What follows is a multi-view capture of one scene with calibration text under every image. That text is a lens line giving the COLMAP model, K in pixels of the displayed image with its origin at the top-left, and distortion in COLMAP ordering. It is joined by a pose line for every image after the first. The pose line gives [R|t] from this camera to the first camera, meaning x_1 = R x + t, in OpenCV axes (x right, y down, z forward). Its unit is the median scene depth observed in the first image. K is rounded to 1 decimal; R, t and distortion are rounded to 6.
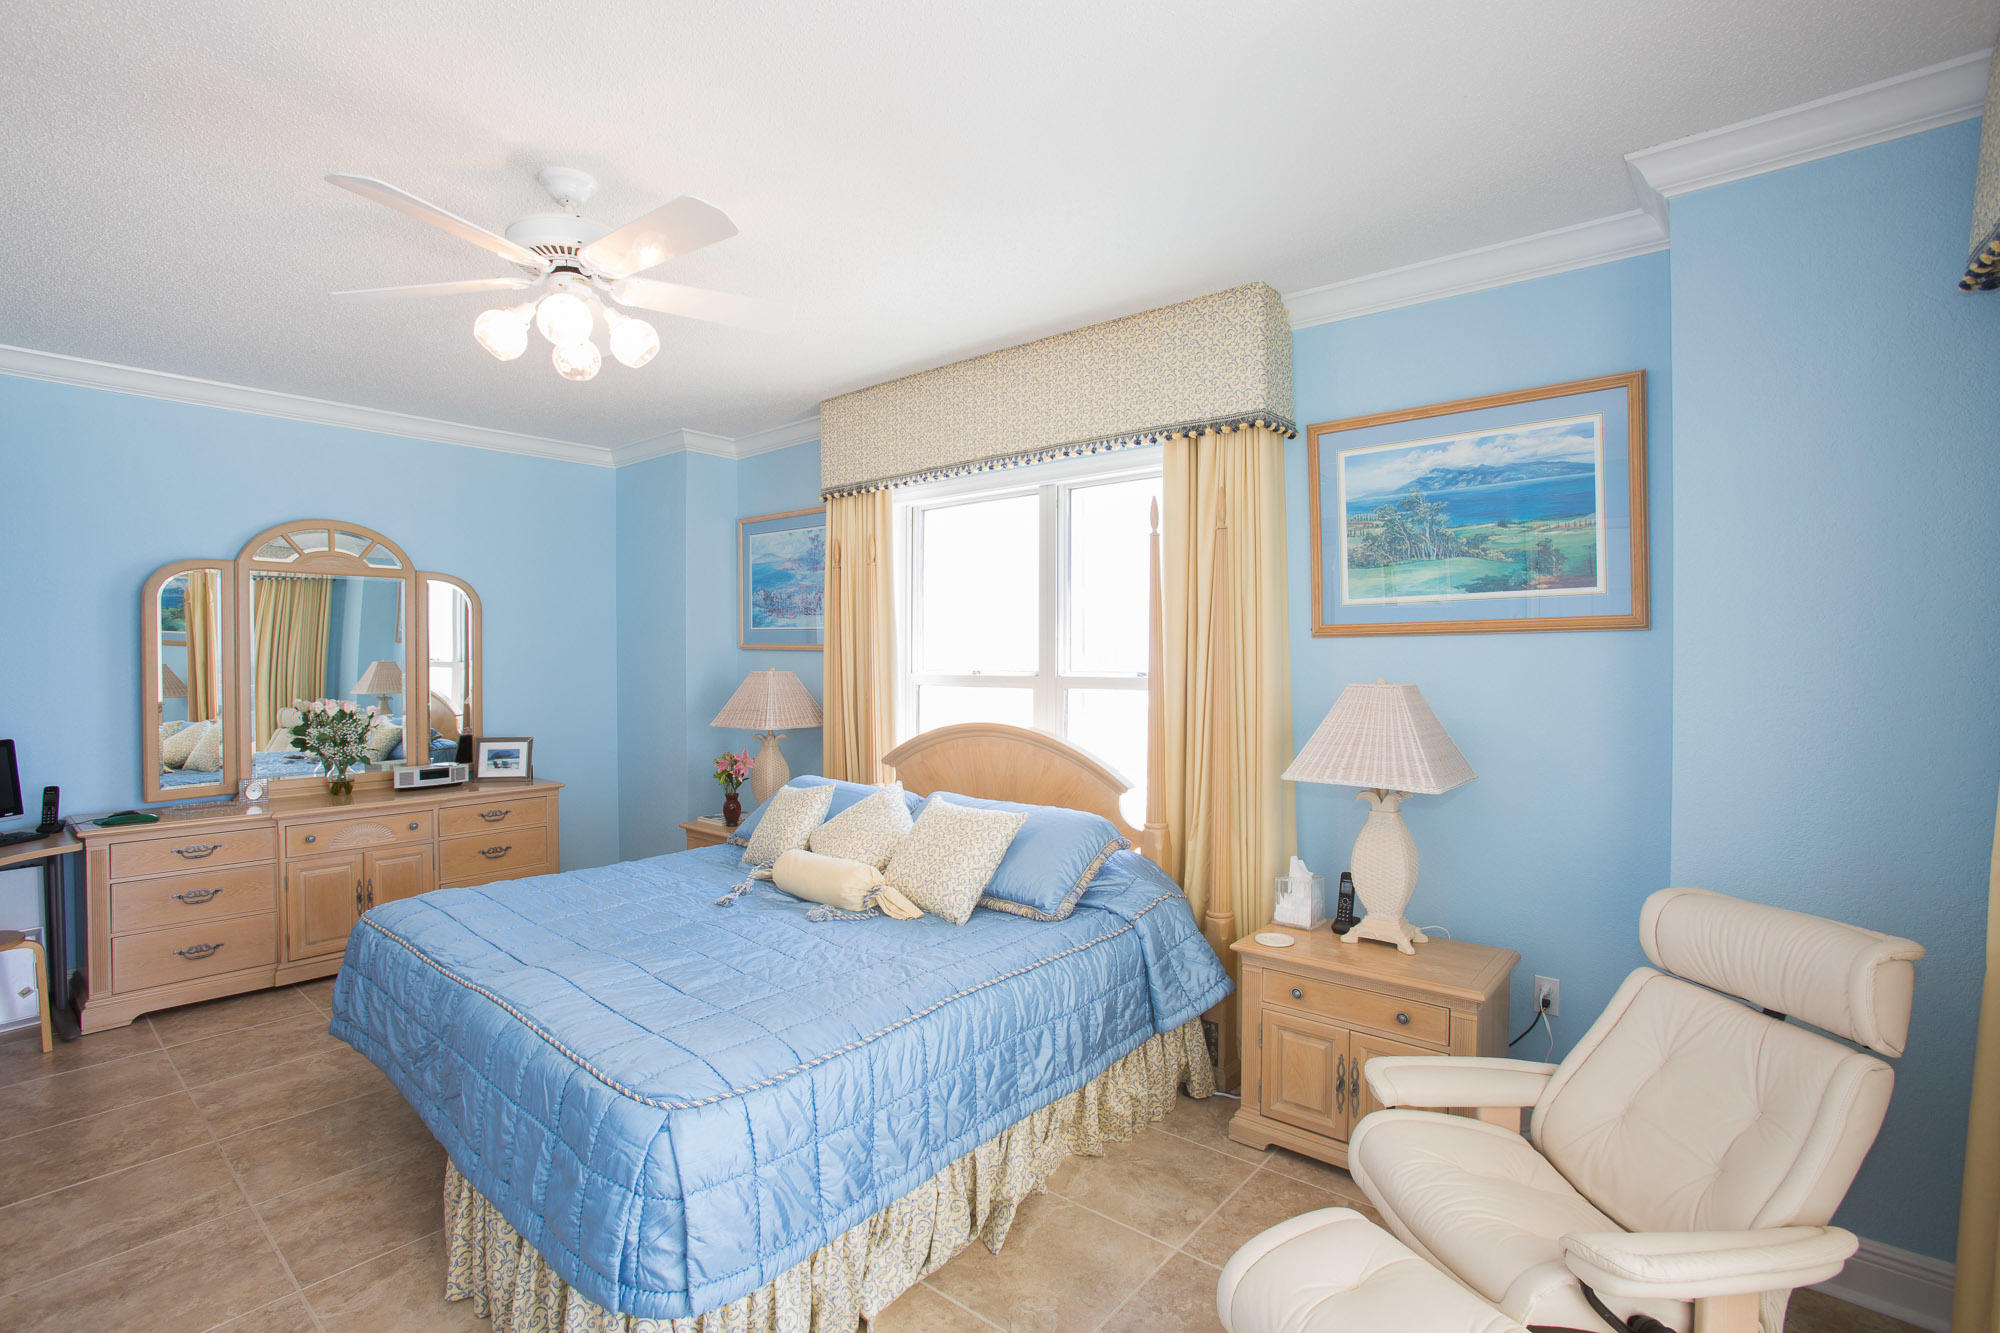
lens RADIAL K [[943.3, 0, 993.3], [0, 943.3, 666.0], [0, 0, 1]] dist [-0.065820, 0.028781]
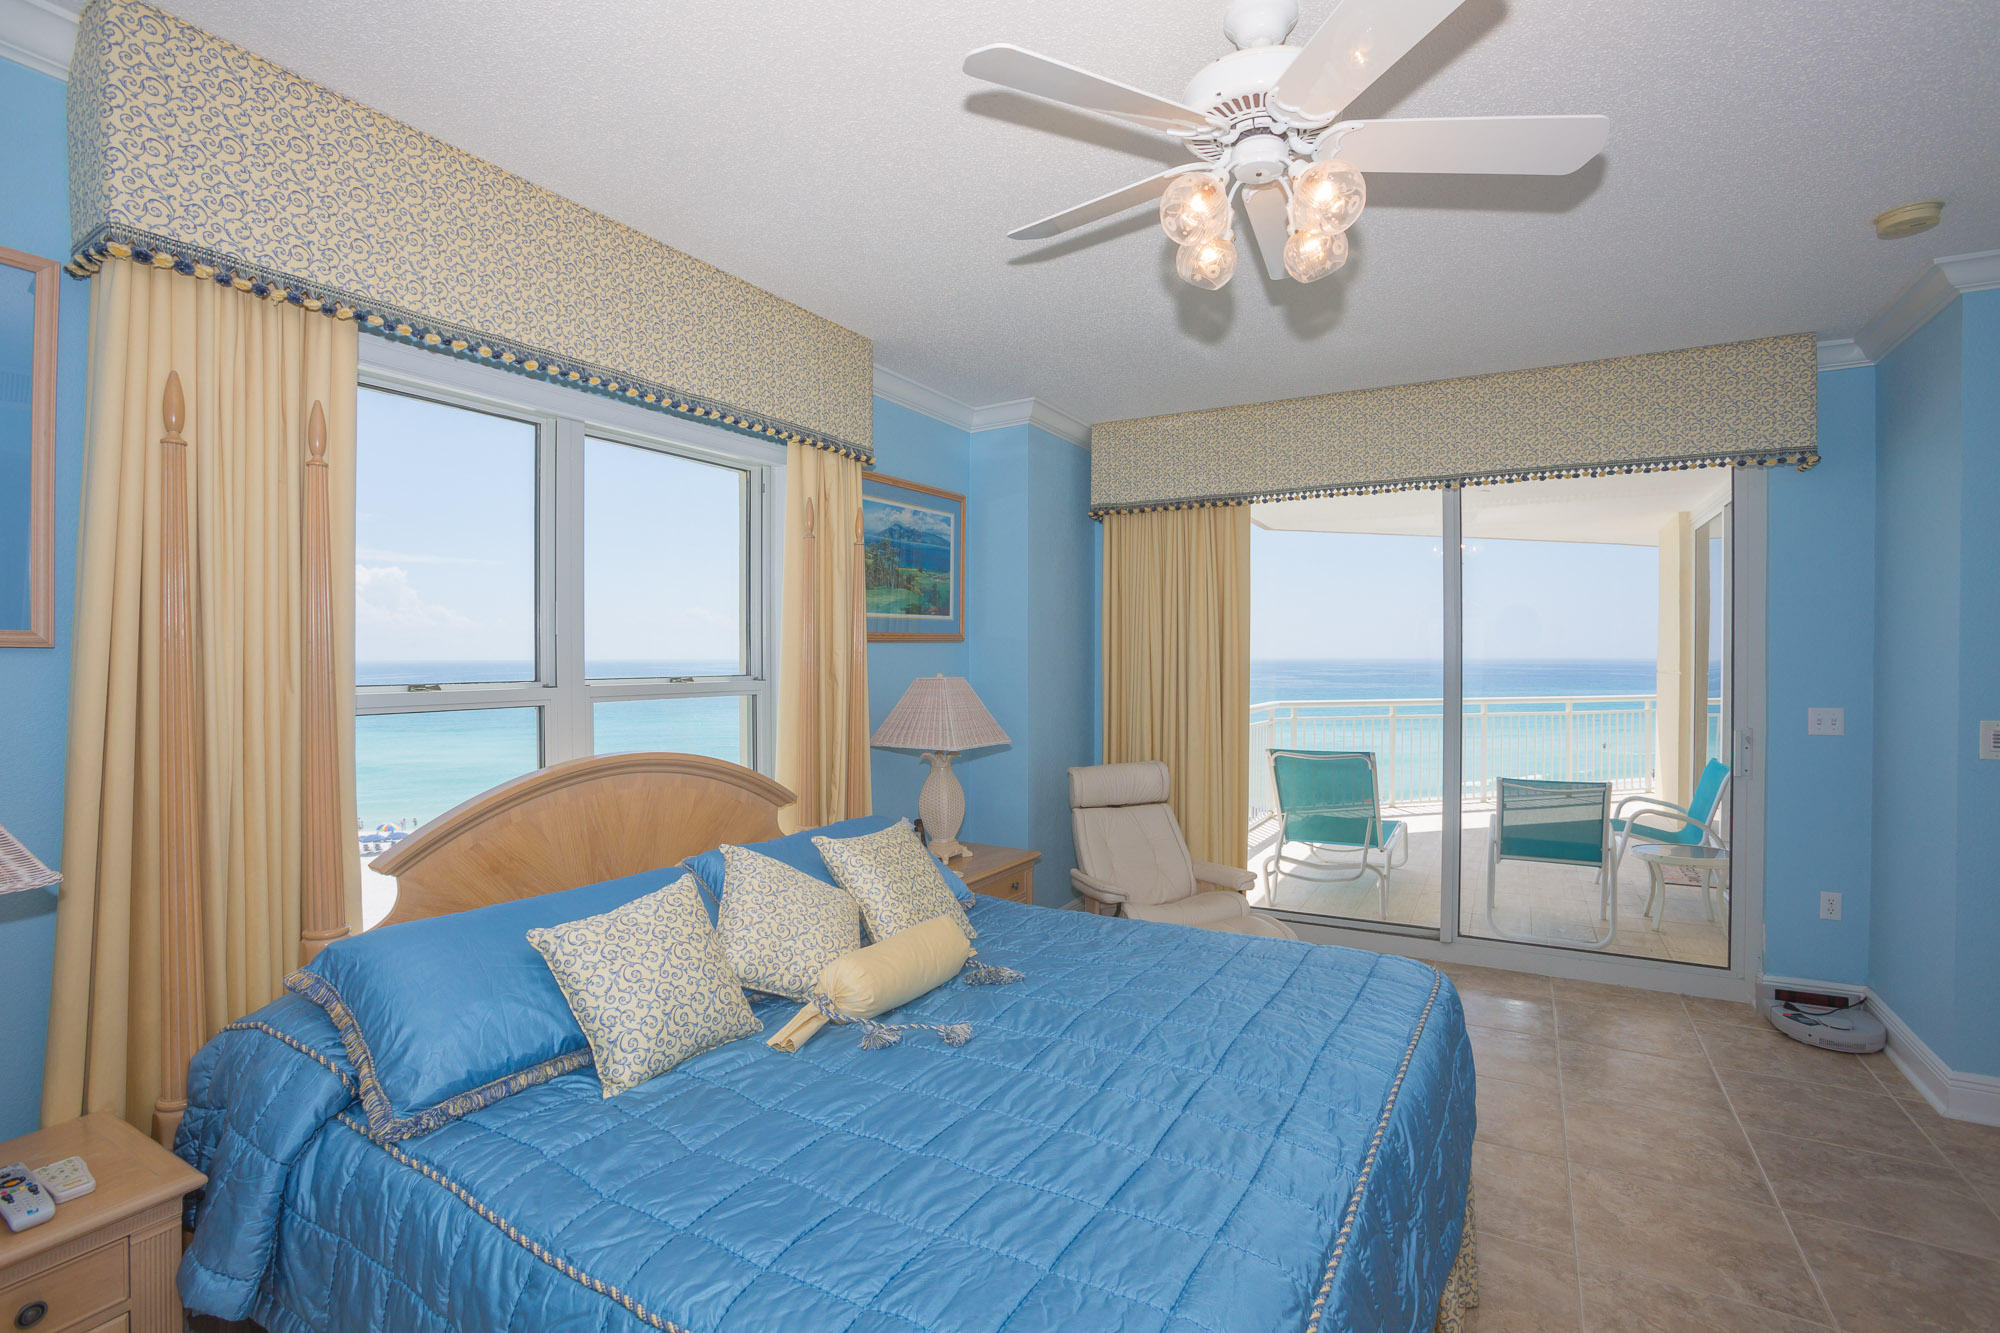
lens RADIAL K [[943.3, 0, 993.3], [0, 943.3, 666.0], [0, 0, 1]] dist [-0.065820, 0.028781]
pose [[-0.167339, -0.012039, 0.985826, -0.969273], [0.003778, 0.999910, 0.012853, -0.016029], [-0.985892, 0.005875, -0.167279, 1.119721]]
